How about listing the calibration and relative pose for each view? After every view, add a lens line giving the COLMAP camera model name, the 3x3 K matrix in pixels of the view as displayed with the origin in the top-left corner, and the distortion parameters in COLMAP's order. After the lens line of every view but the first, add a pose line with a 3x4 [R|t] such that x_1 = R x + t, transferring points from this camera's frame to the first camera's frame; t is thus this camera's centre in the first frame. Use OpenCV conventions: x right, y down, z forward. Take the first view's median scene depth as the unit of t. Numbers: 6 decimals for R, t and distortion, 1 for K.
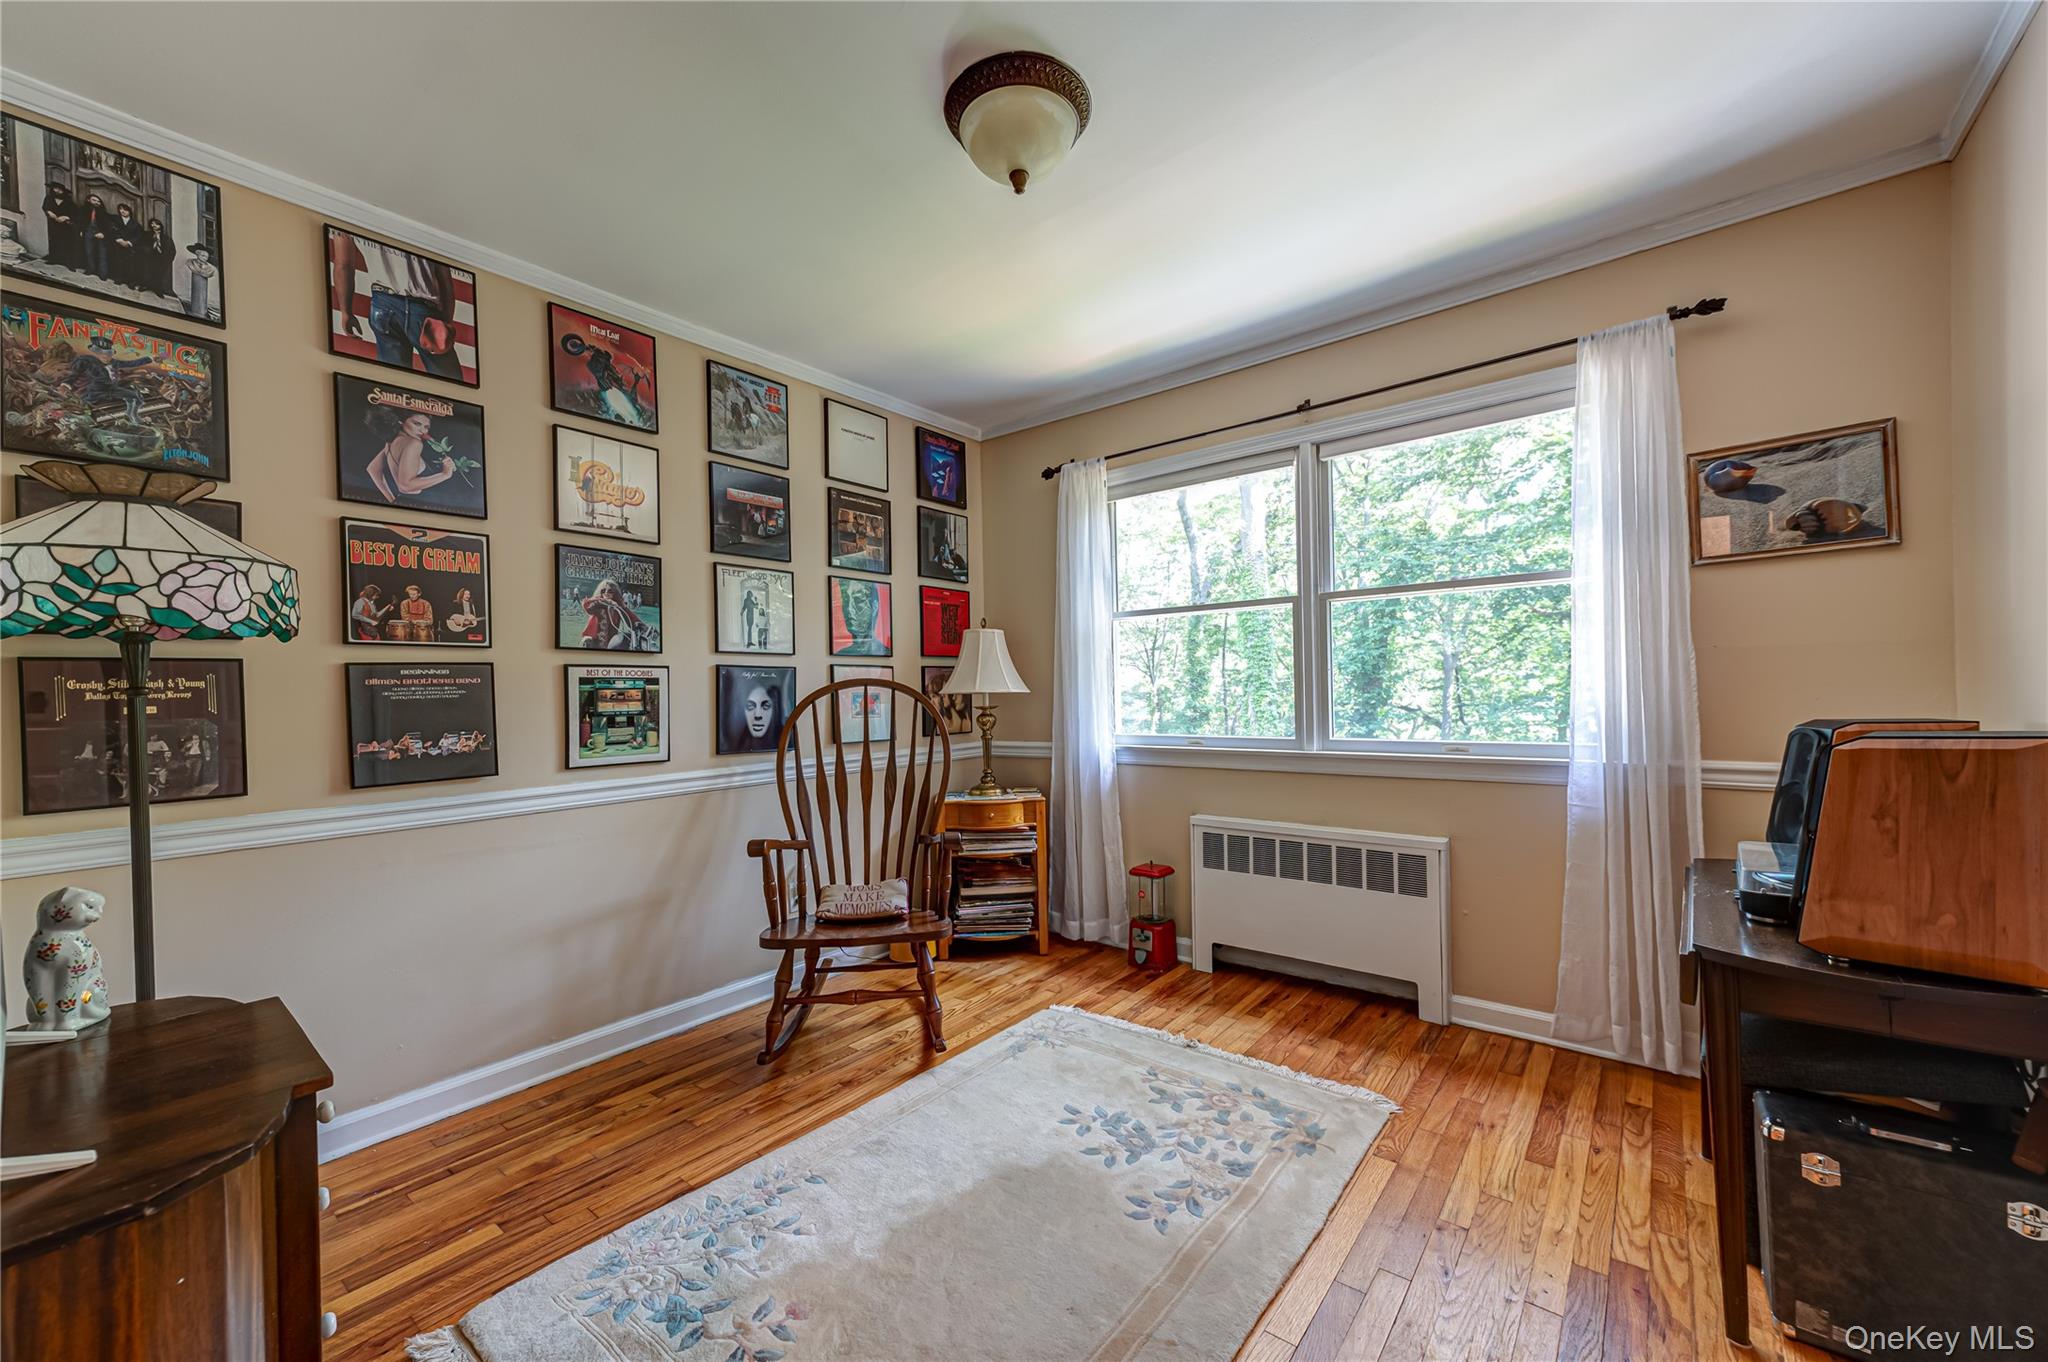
lens RADIAL K [[795.6, 0, 1021.9], [0, 795.6, 689.4], [0, 0, 1]] dist [0.015814, 0.000387]
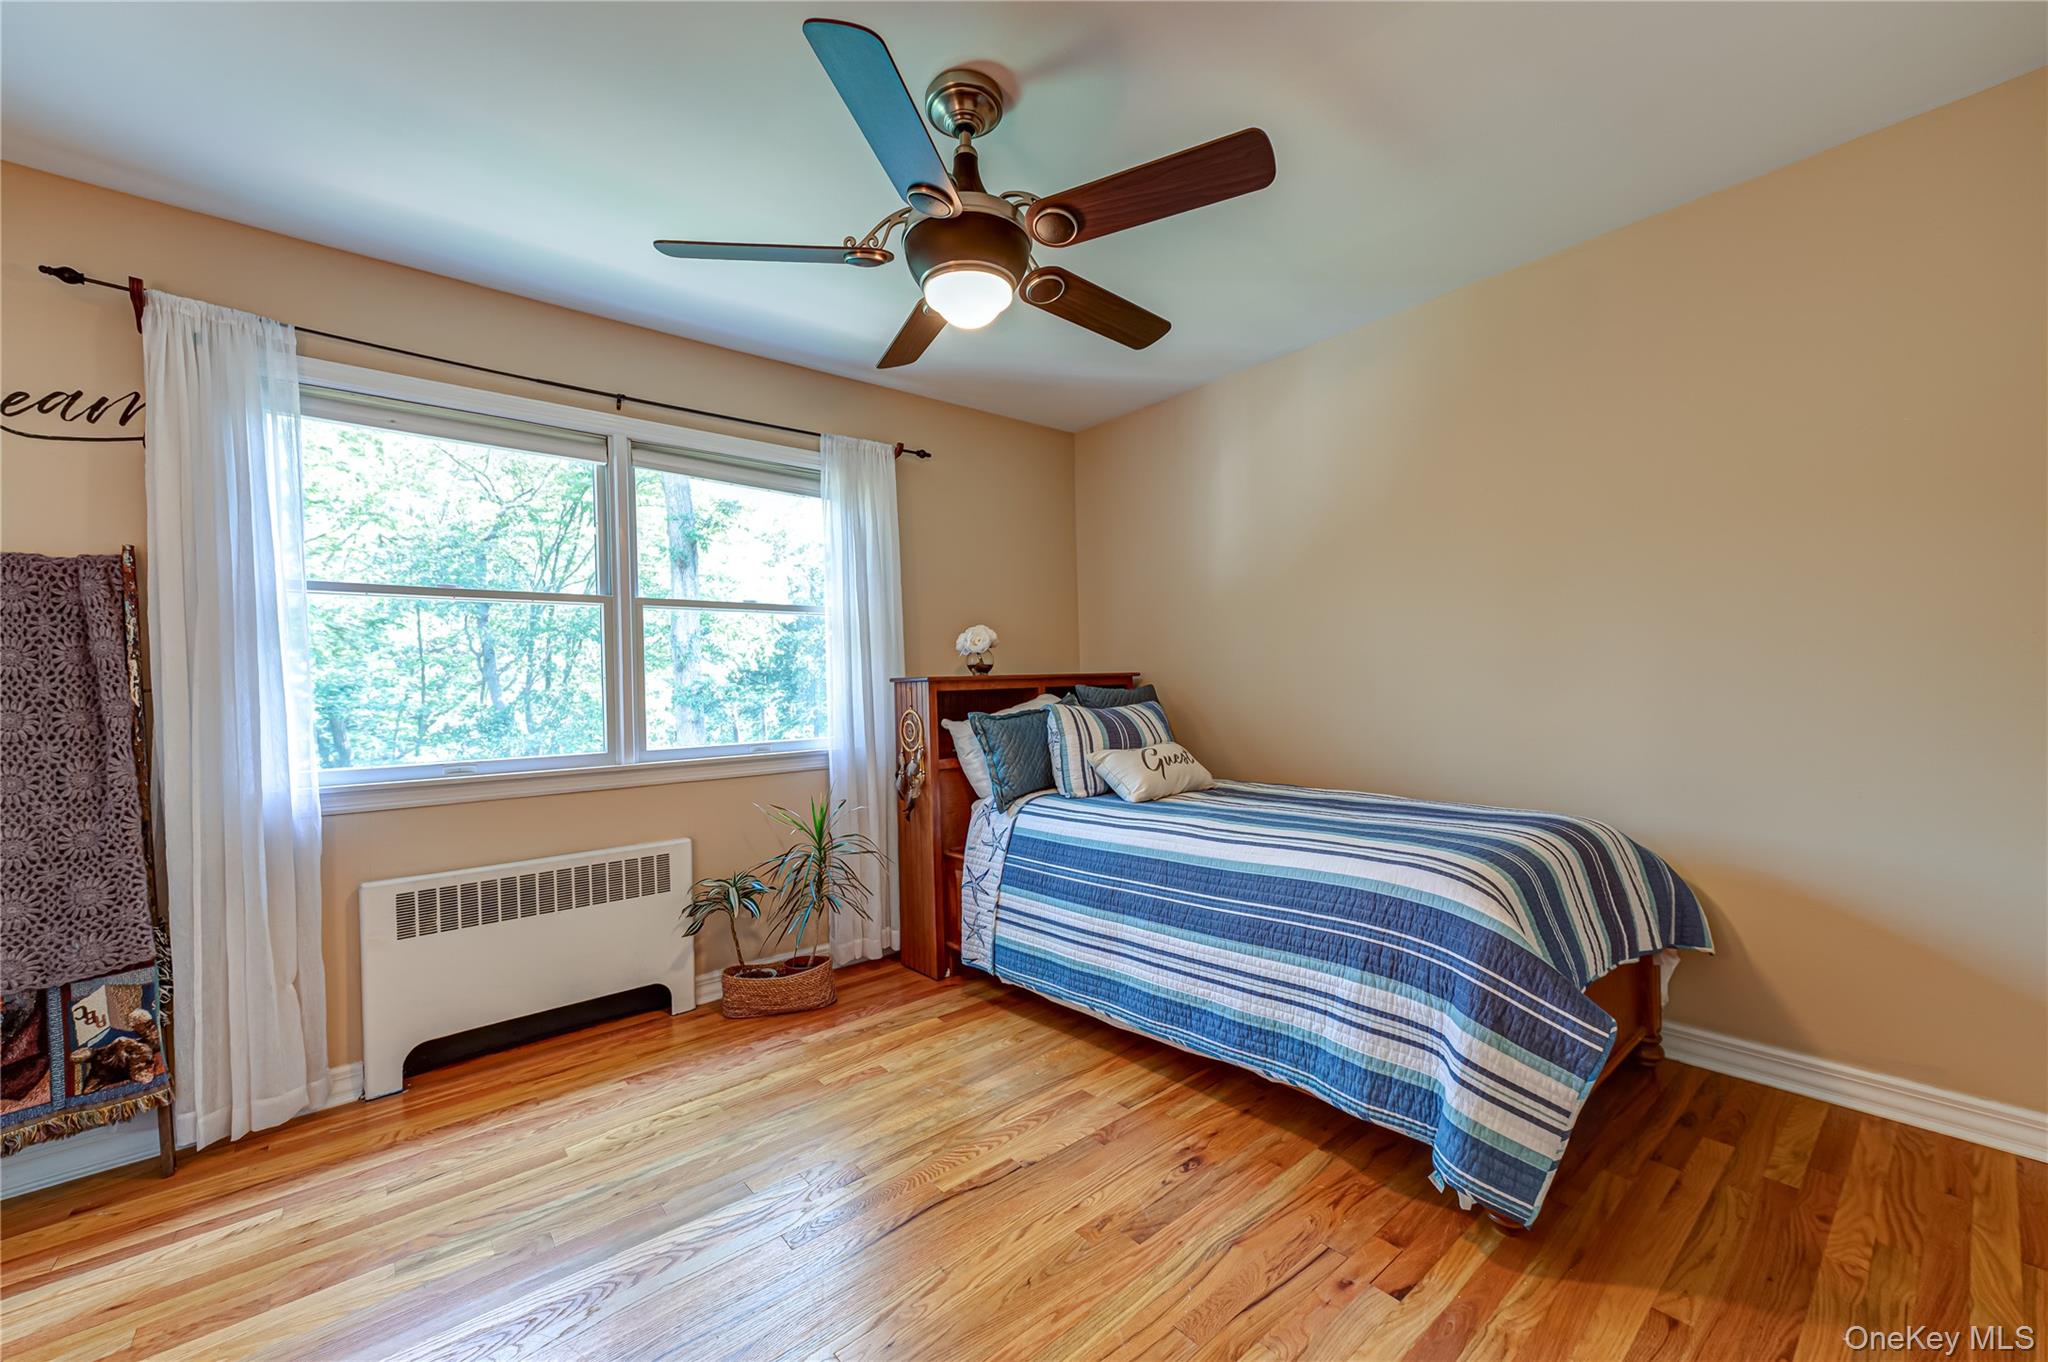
lens RADIAL K [[795.6, 0, 1021.9], [0, 795.6, 689.4], [0, 0, 1]] dist [0.015814, 0.000387]
pose [[0.118515, 0.022342, 0.992701, -0.517965], [0.019952, 0.999491, -0.024877, 0.019748], [-0.992752, 0.022754, 0.118009, 0.395397]]
